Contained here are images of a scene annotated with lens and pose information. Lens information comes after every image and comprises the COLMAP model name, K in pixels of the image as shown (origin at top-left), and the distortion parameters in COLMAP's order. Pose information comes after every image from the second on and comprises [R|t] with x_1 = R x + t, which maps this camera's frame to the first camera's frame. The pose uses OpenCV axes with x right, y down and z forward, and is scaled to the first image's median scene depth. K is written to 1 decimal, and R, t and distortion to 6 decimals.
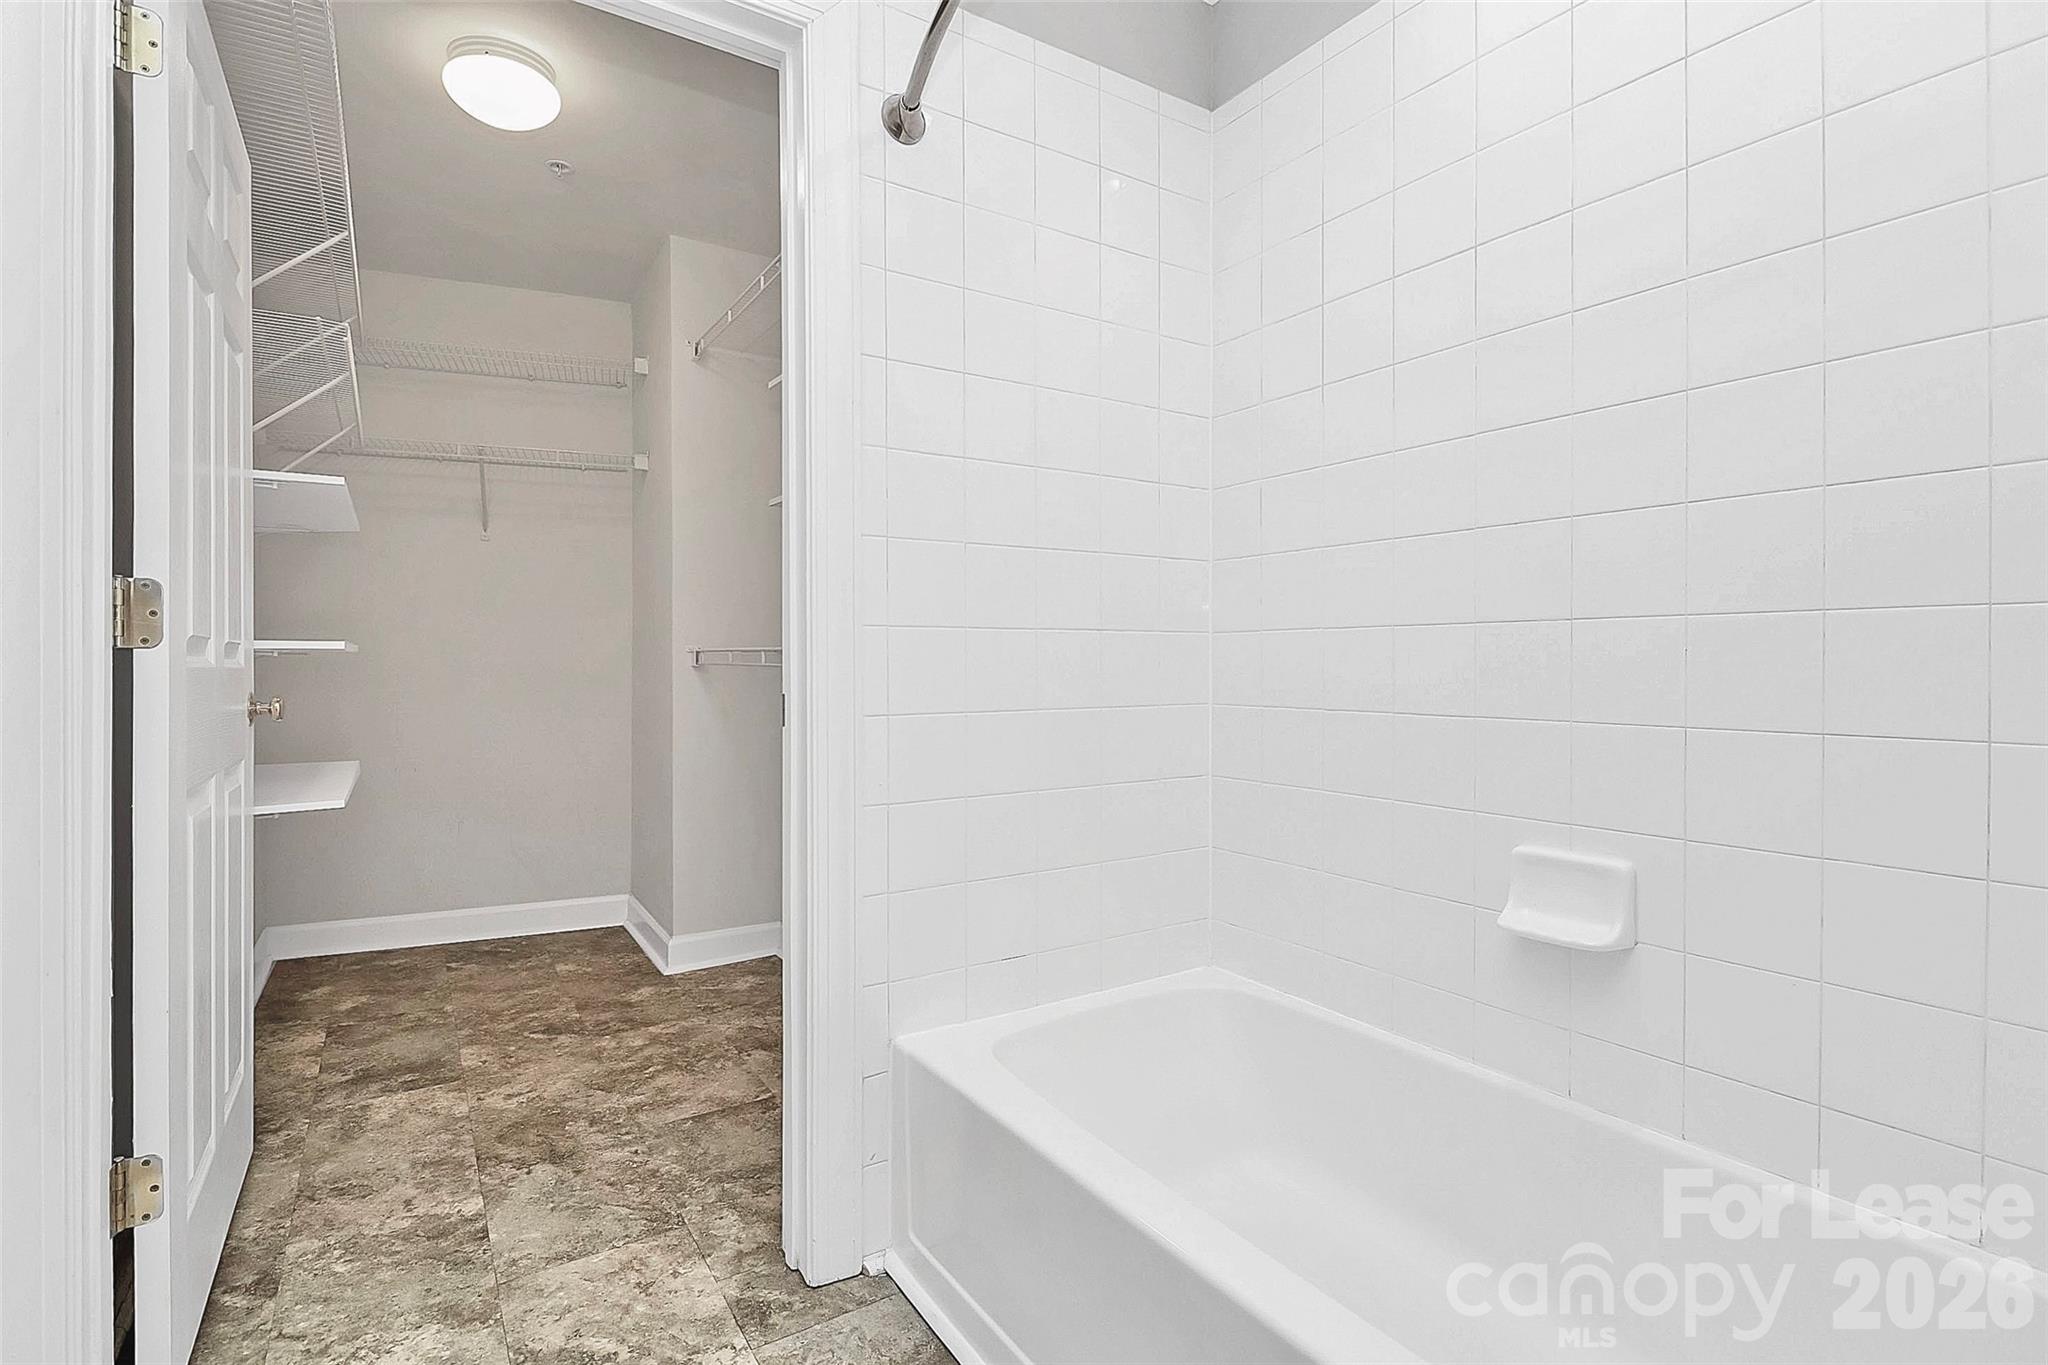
lens RADIAL K [[978.1, 0, 1035.9], [0, 978.1, 652.9], [0, 0, 1]] dist [0.002252, -0.005489]
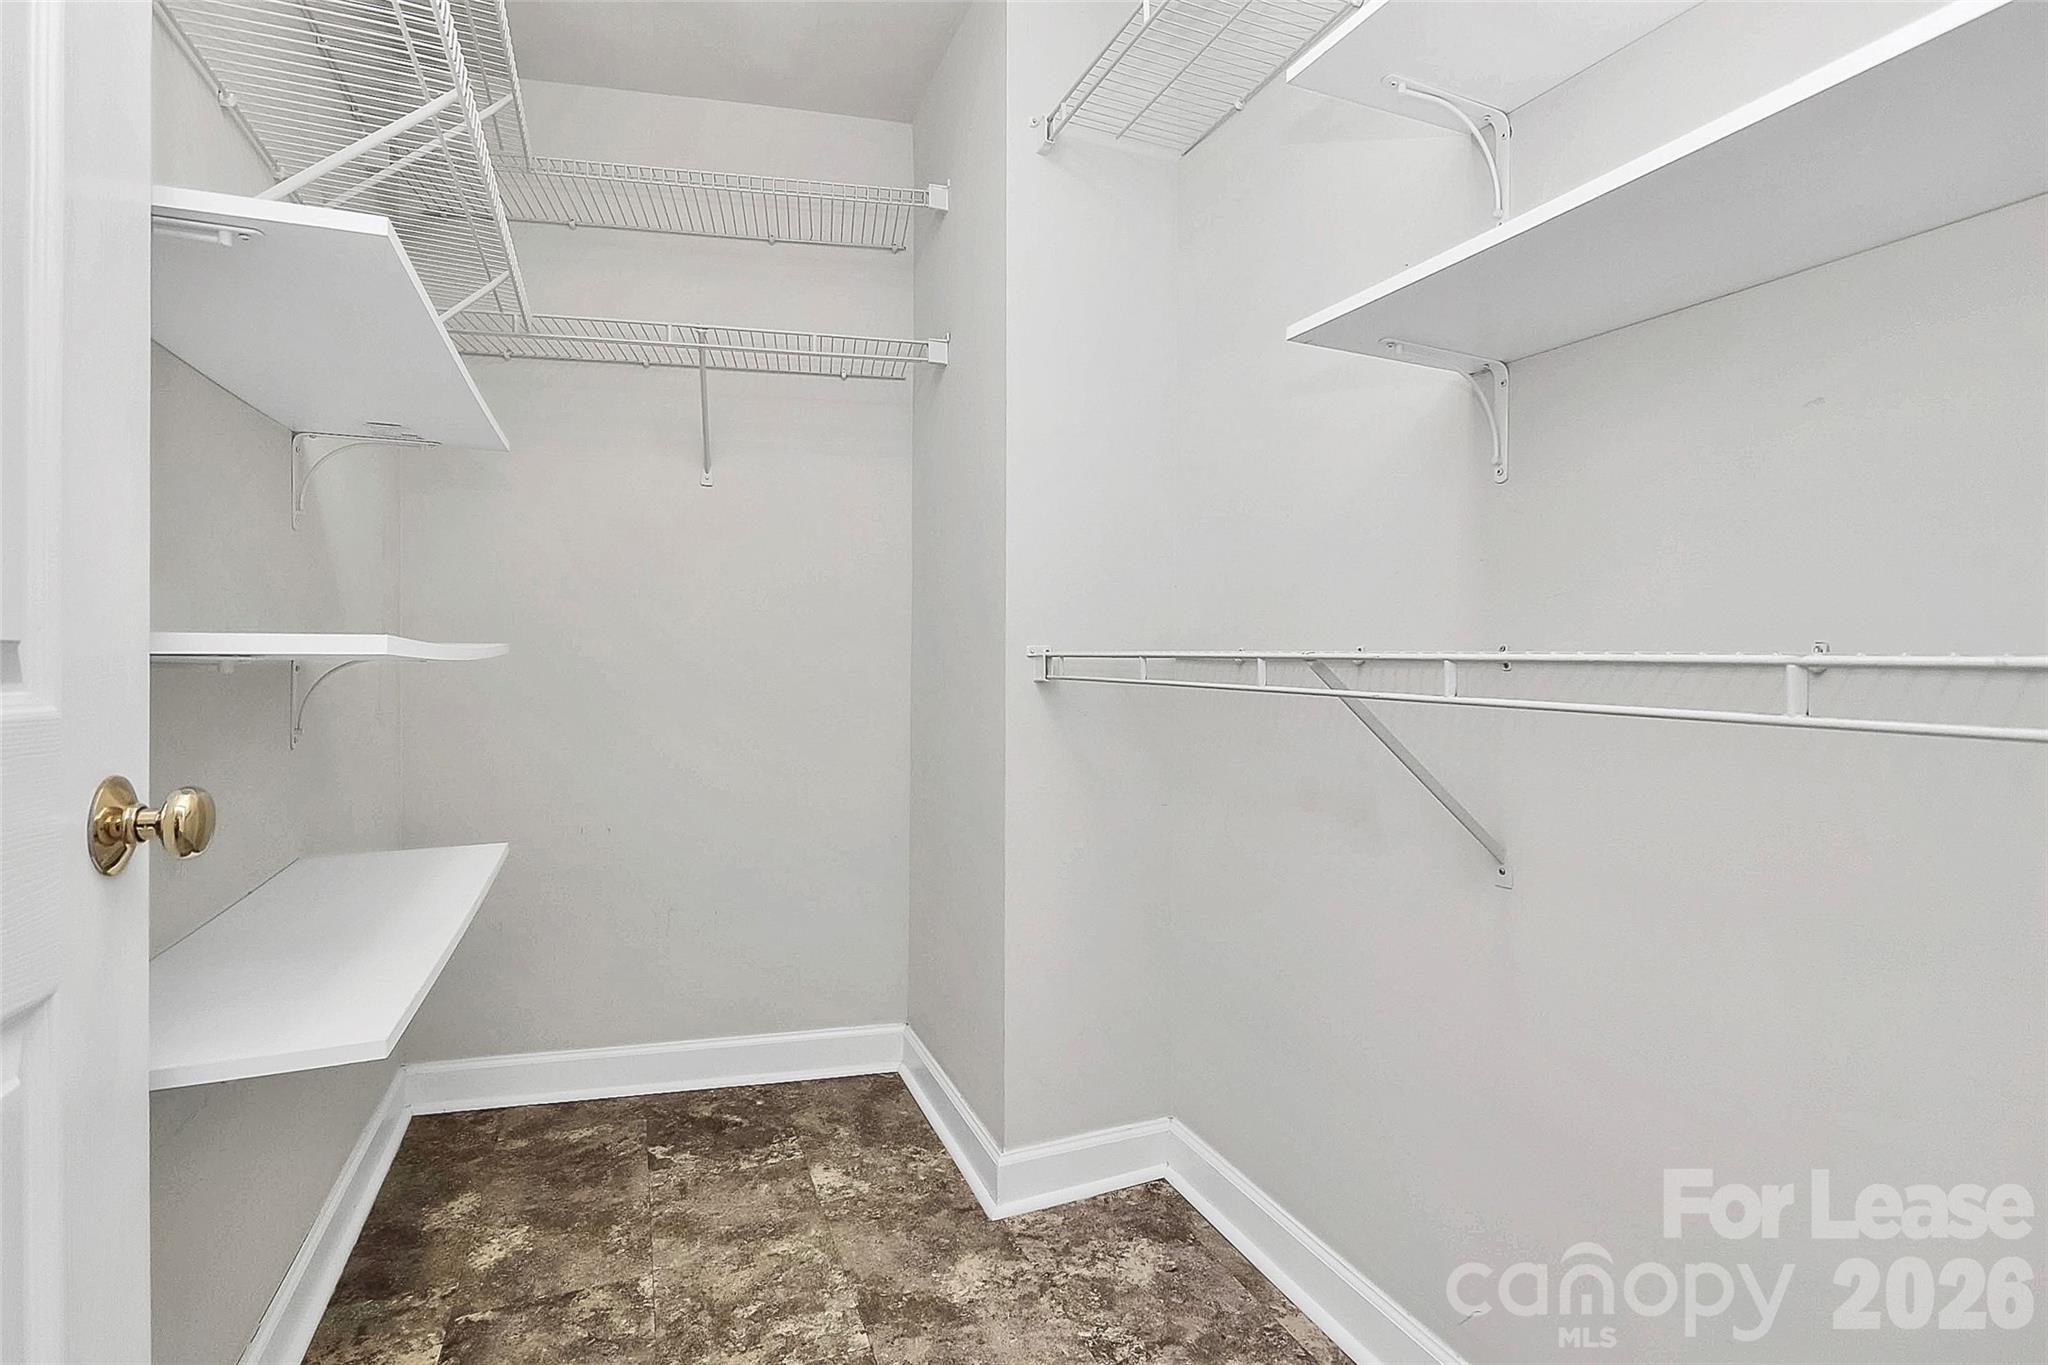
lens RADIAL K [[966.6, 0, 1023.3], [0, 966.6, 632.8], [0, 0, 1]] dist [0.001353, 0.000168]
pose [[0.981828, -0.004620, -0.189716, -0.253598], [0.001648, 0.999873, -0.015822, -0.006102], [0.189765, 0.015222, 0.981711, 0.442807]]
